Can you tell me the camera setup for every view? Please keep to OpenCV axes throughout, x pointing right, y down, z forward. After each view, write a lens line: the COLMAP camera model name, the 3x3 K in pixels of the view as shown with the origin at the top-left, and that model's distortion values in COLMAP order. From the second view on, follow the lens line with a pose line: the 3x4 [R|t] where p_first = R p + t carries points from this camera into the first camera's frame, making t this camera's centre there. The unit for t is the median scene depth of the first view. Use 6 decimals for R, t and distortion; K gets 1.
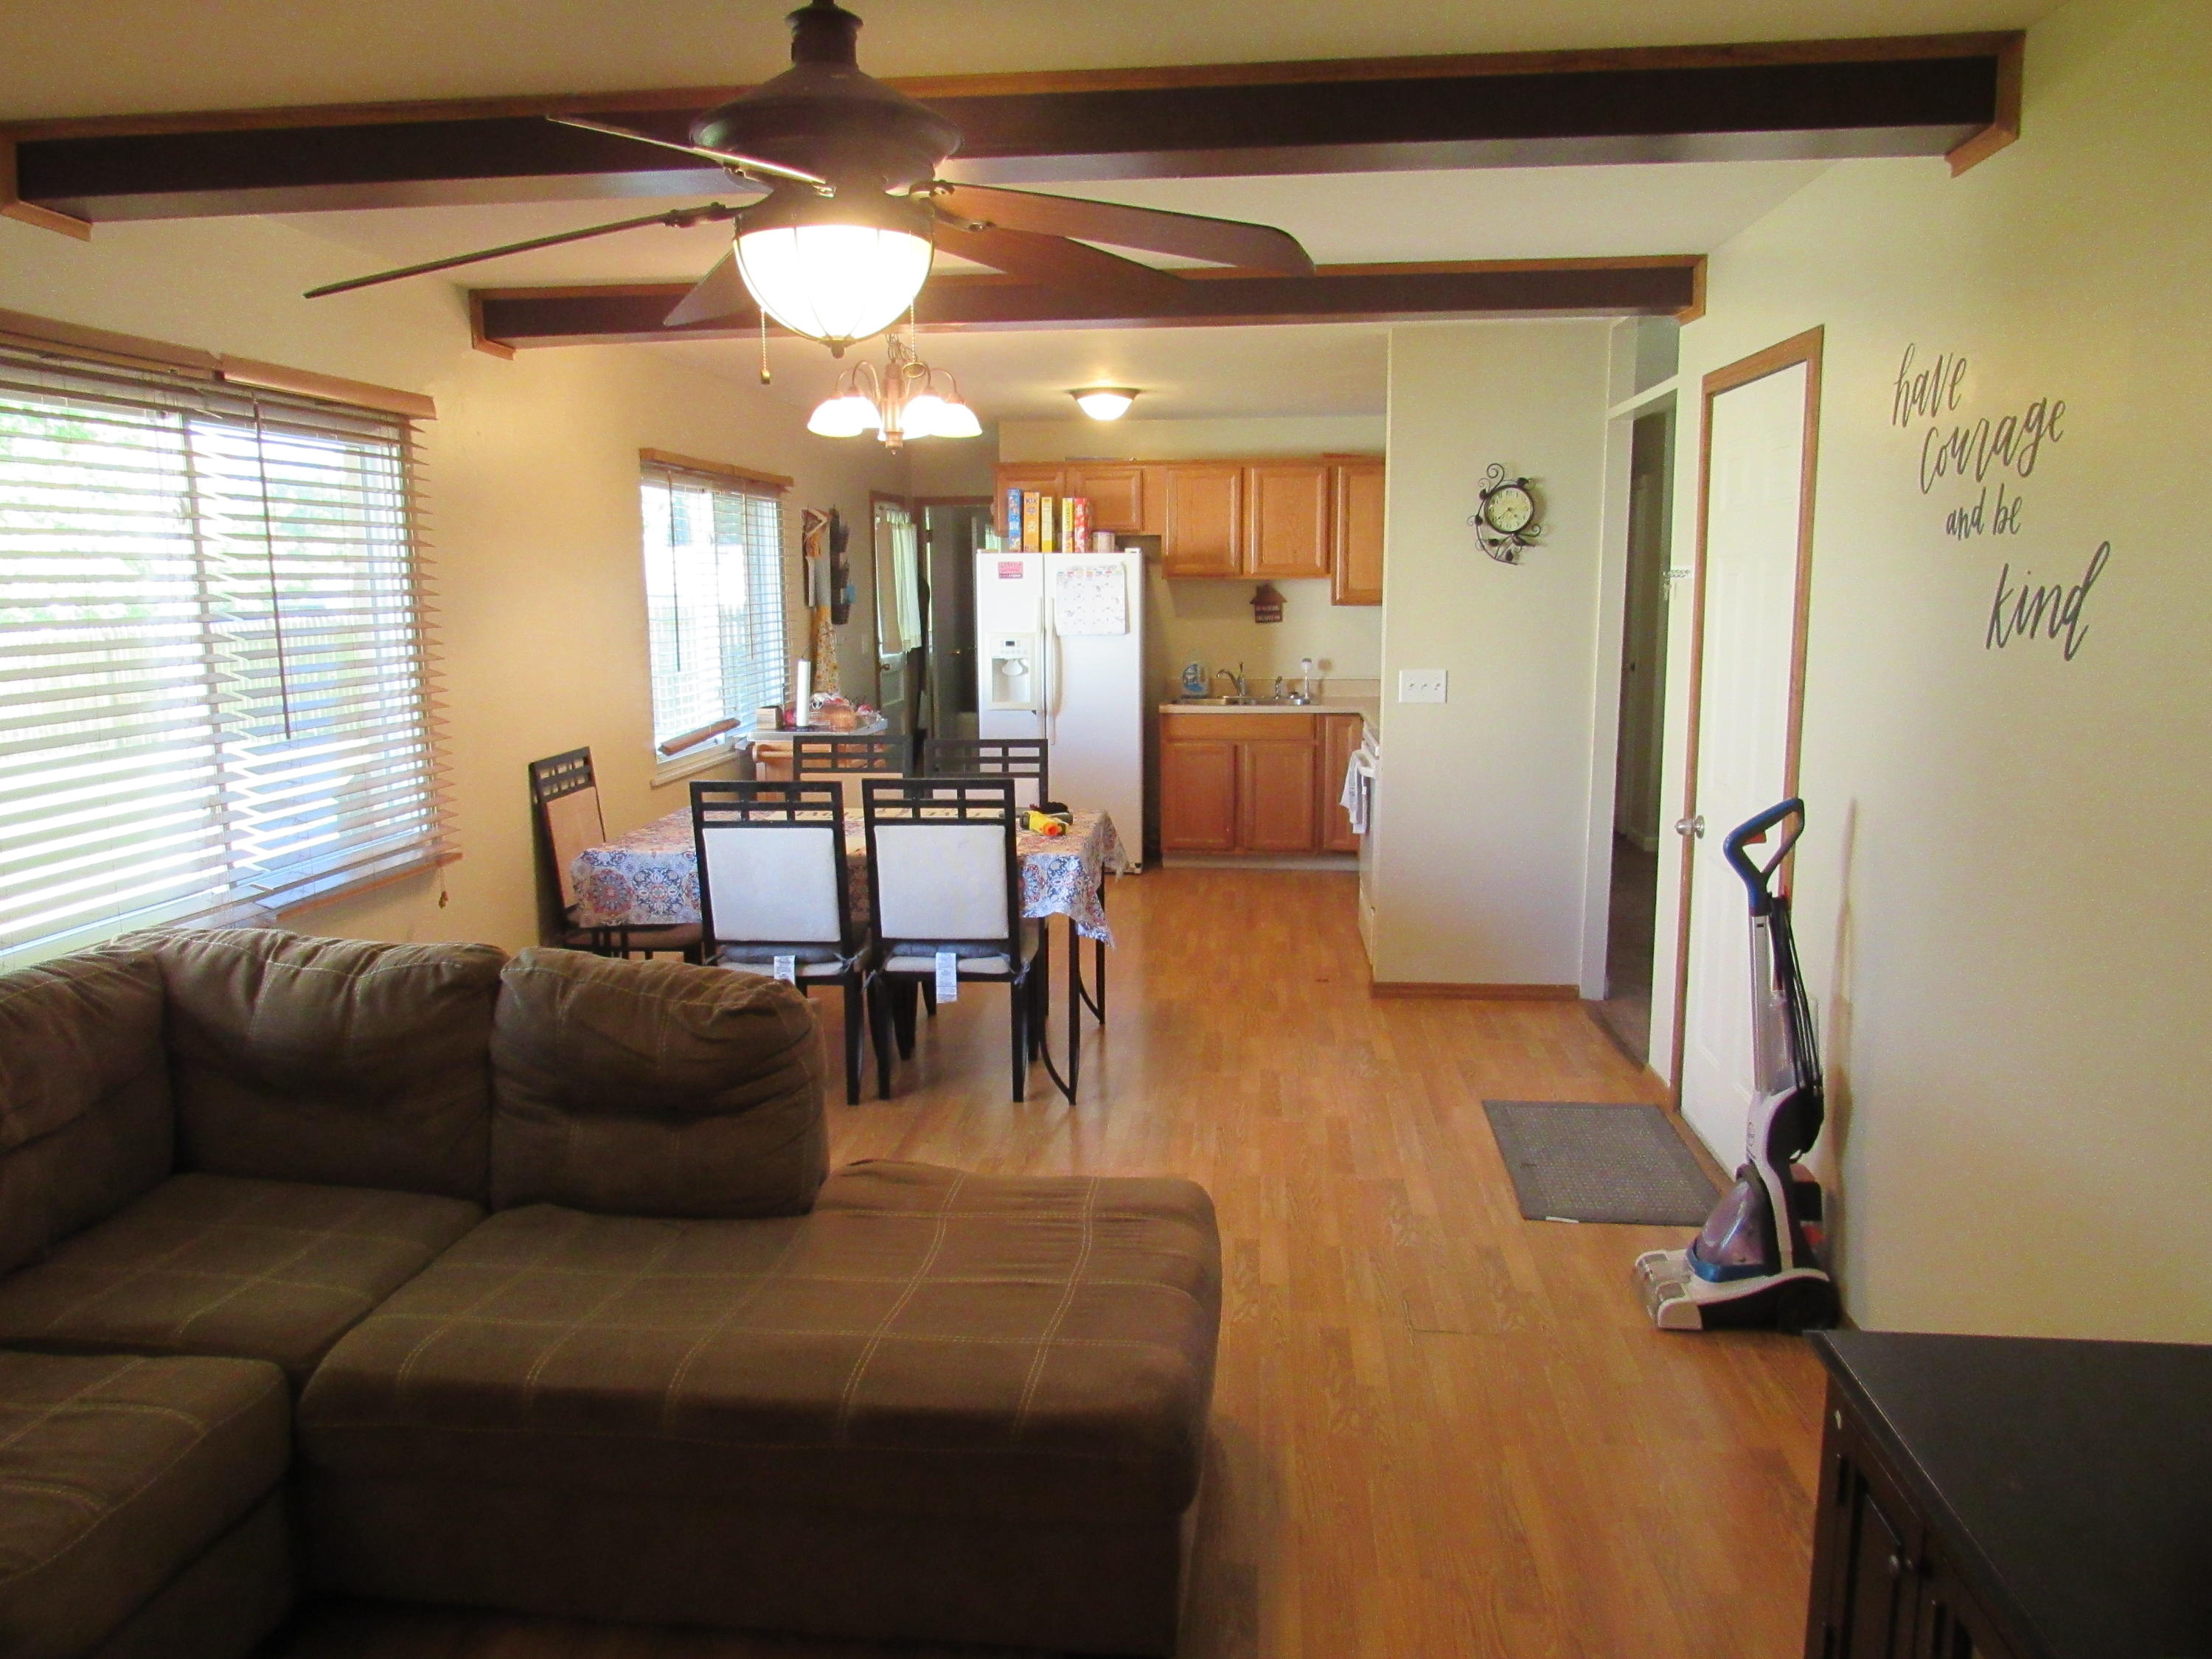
lens RADIAL K [[1593.5, 0, 1093.6], [0, 1593.5, 833.1], [0, 0, 1]] dist [-0.025497, 0.009809]
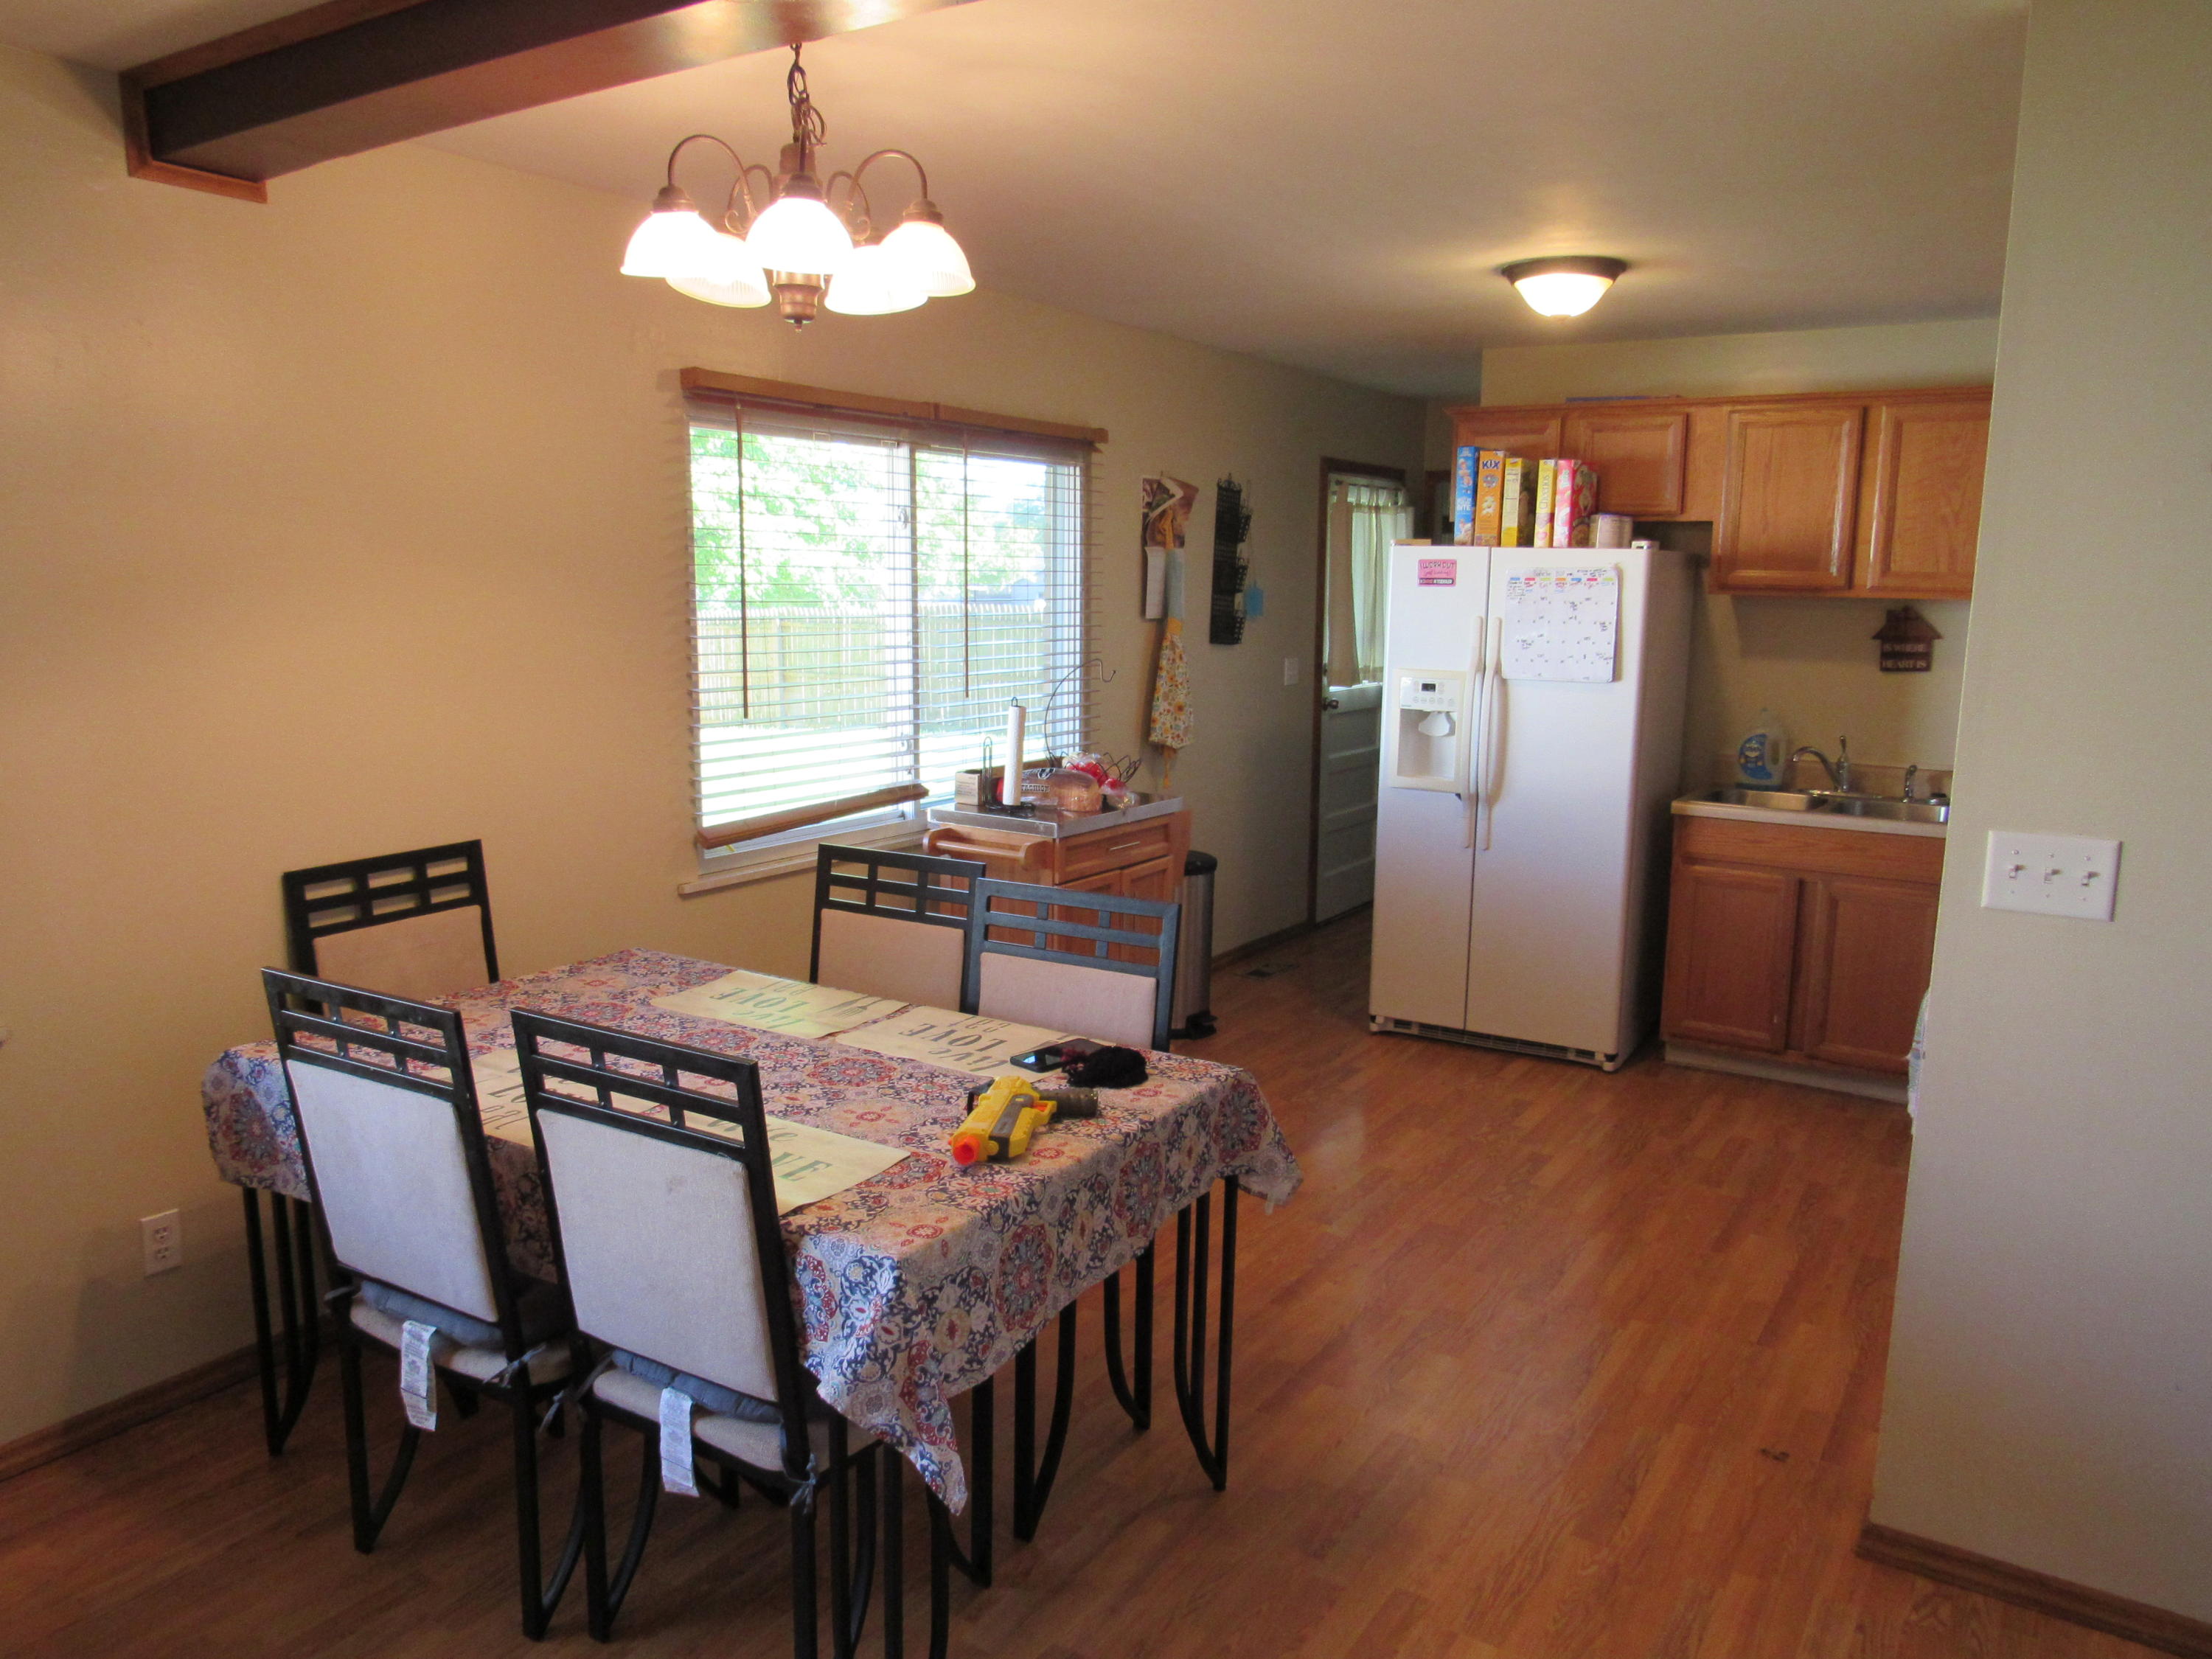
lens RADIAL K [[1593.5, 0, 1093.6], [0, 1593.5, 833.1], [0, 0, 1]] dist [-0.025497, 0.009809]
pose [[0.888992, 0.092693, -0.448444, 0.118456], [-0.091761, 0.995495, 0.023863, -0.062794], [0.448636, 0.019936, 0.893492, 0.364227]]
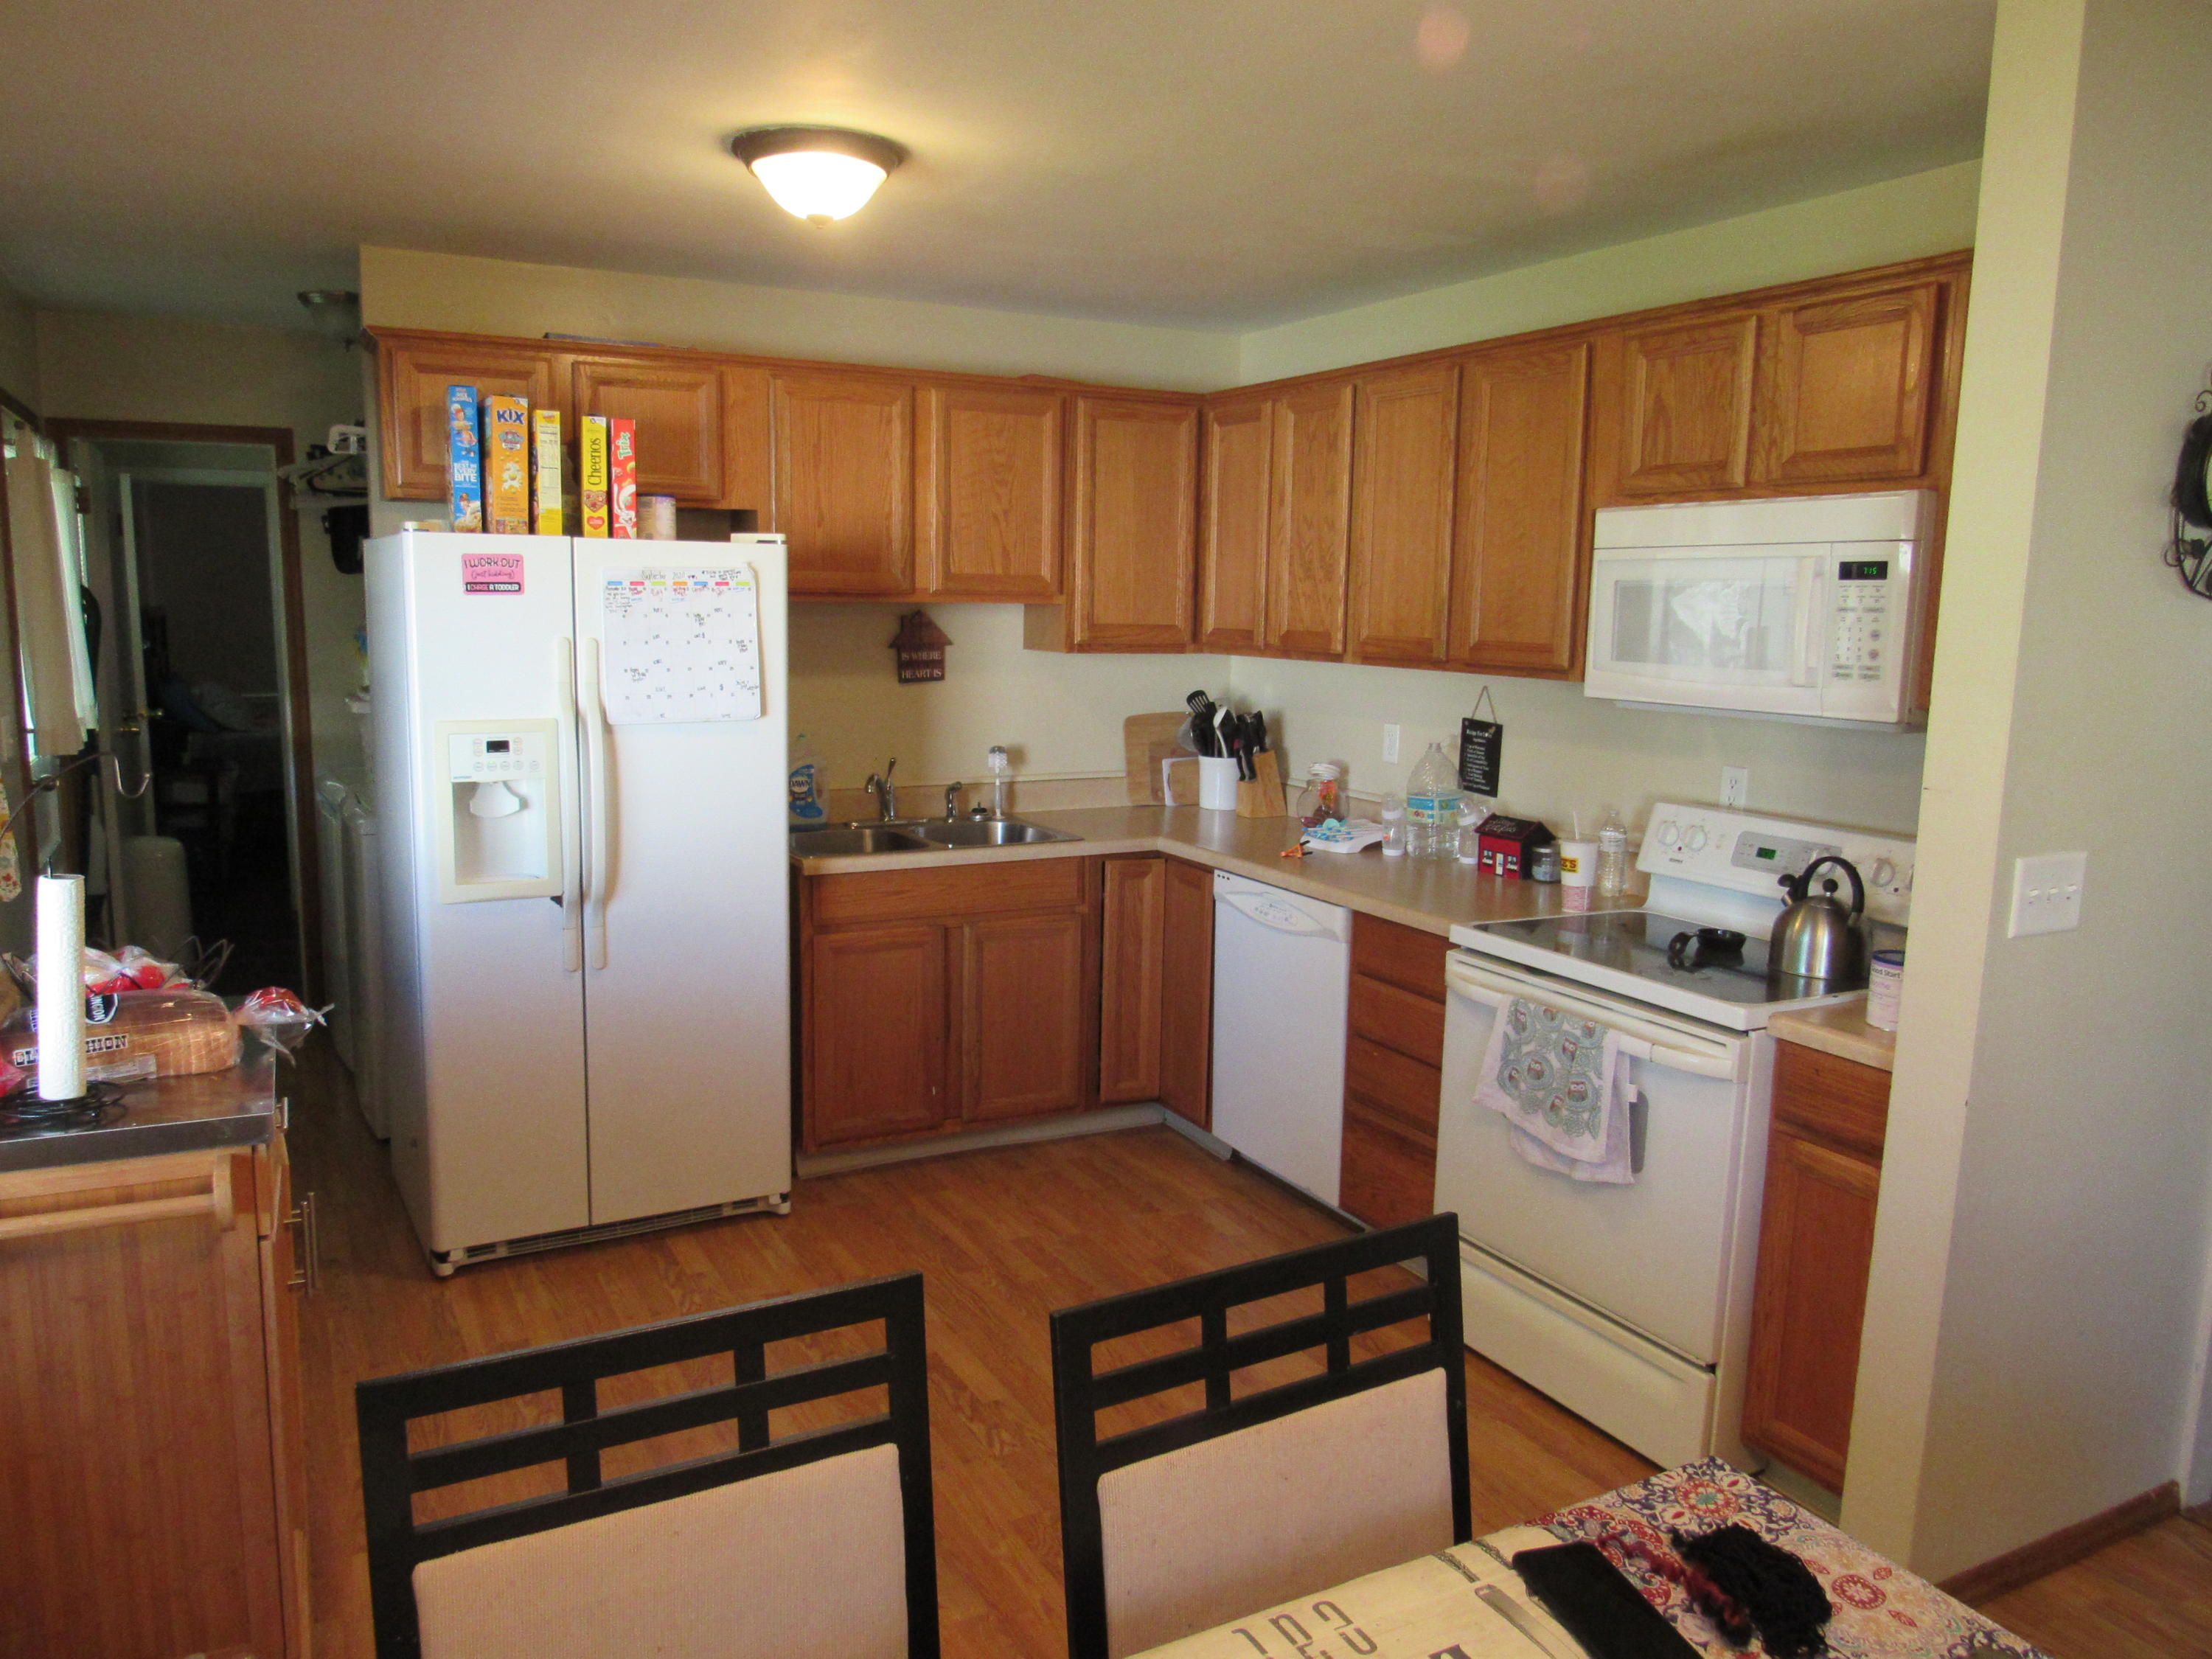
lens RADIAL K [[1593.5, 0, 1093.6], [0, 1593.5, 833.1], [0, 0, 1]] dist [-0.025497, 0.009809]
pose [[0.829876, -0.063619, 0.554309, -0.154408], [0.066931, 0.997655, 0.014298, -0.090171], [-0.553919, 0.025235, 0.832188, 0.552195]]
